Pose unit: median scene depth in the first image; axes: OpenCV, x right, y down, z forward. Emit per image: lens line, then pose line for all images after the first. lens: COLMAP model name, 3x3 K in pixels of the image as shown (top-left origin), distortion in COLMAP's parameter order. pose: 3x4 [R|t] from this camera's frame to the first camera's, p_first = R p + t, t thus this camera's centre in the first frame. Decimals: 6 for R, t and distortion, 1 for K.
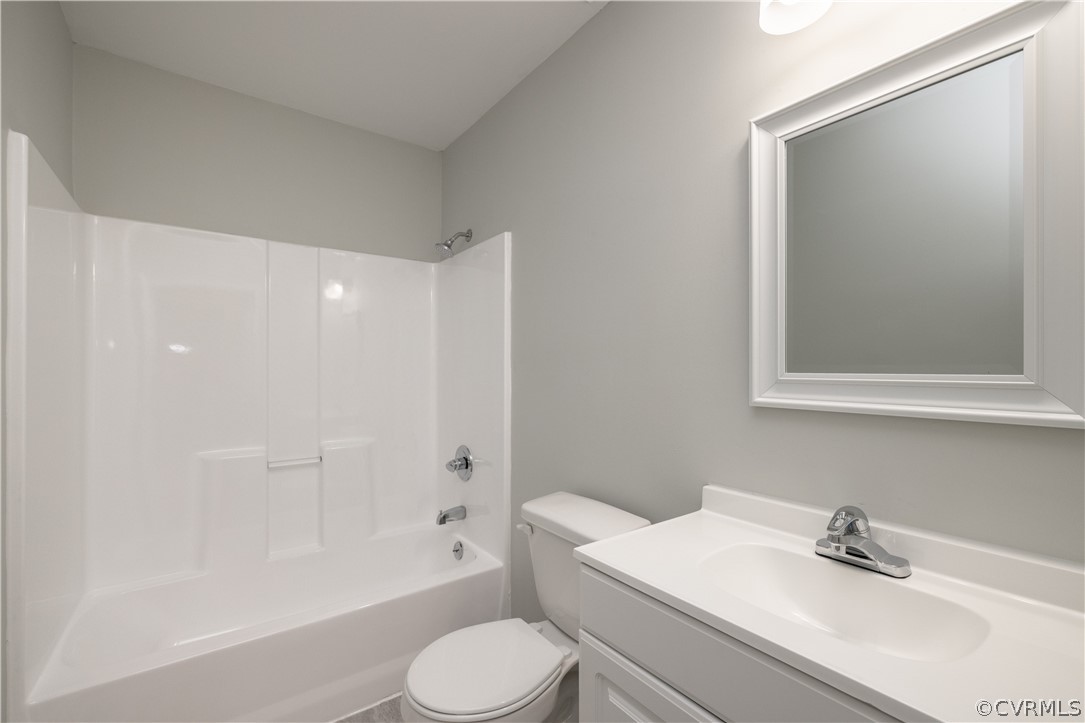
lens RADIAL K [[463.9, 0, 538.6], [0, 463.9, 368.7], [0, 0, 1]] dist [0.001586, 0.000656]
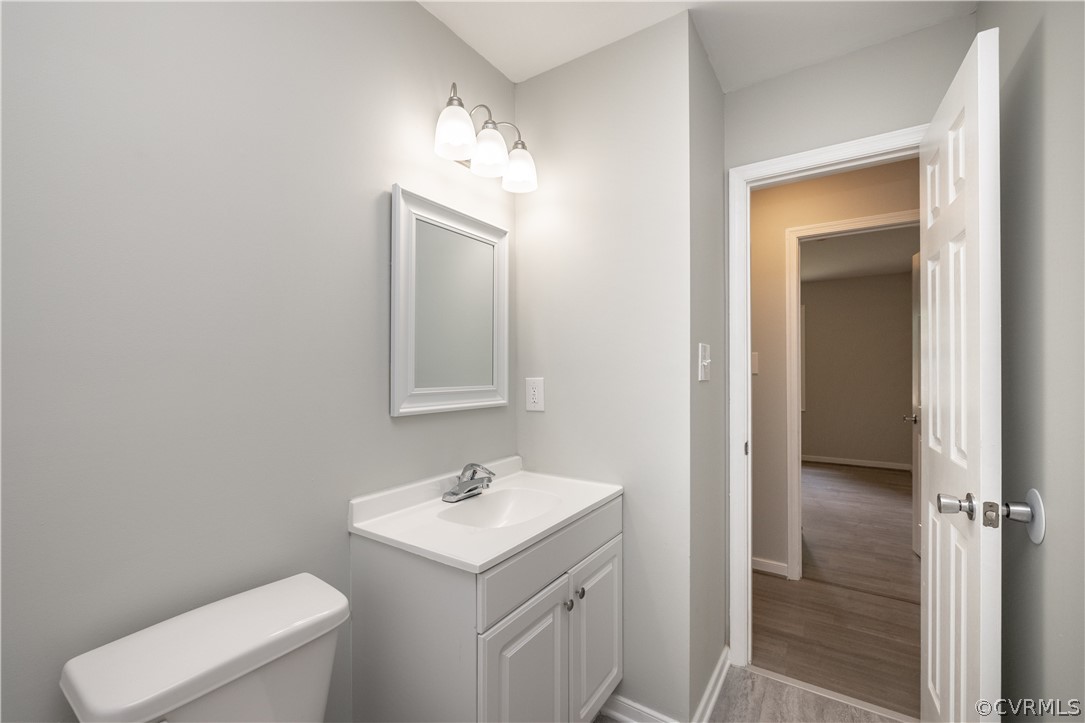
lens RADIAL K [[463.9, 0, 538.2], [0, 463.9, 363.9], [0, 0, 1]] dist [0.001586, 0.000656]
pose [[-0.352398, 0.013362, 0.935755, -0.685914], [0.001491, 0.999905, -0.013717, -0.034293], [-0.935849, -0.003439, -0.352384, 0.899999]]
